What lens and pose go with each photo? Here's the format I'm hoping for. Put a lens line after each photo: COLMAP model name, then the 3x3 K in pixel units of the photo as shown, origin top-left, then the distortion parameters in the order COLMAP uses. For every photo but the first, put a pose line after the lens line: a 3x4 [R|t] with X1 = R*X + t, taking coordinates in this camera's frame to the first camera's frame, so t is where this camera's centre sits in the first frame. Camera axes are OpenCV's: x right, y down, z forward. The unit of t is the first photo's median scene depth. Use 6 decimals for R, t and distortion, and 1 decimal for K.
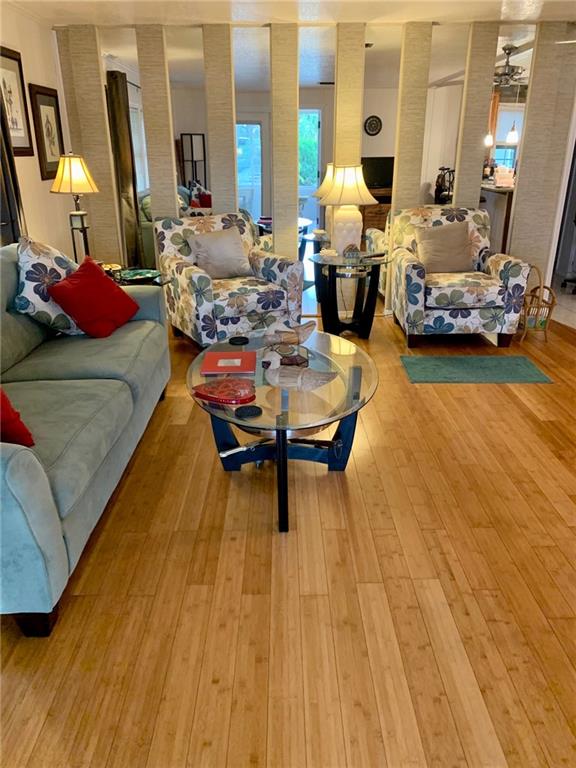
lens RADIAL K [[585.5, 0, 286.4], [0, 585.5, 385.7], [0, 0, 1]] dist [0.058521, -0.074746]
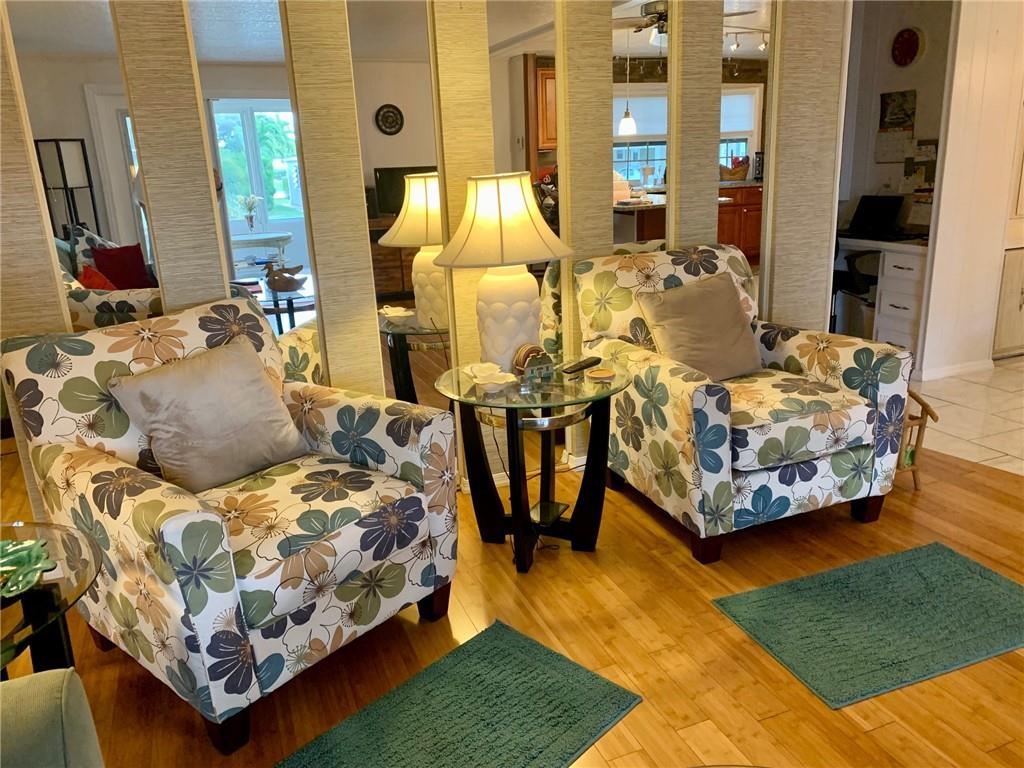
lens RADIAL K [[780.7, 0, 512.3], [0, 780.7, 378.8], [0, 0, 1]] dist [0.058521, -0.074746]
pose [[0.930204, -0.133577, 0.341874, -0.109598], [0.171626, 0.981623, -0.083437, -0.181198], [-0.324446, 0.136288, 0.936034, 0.491190]]
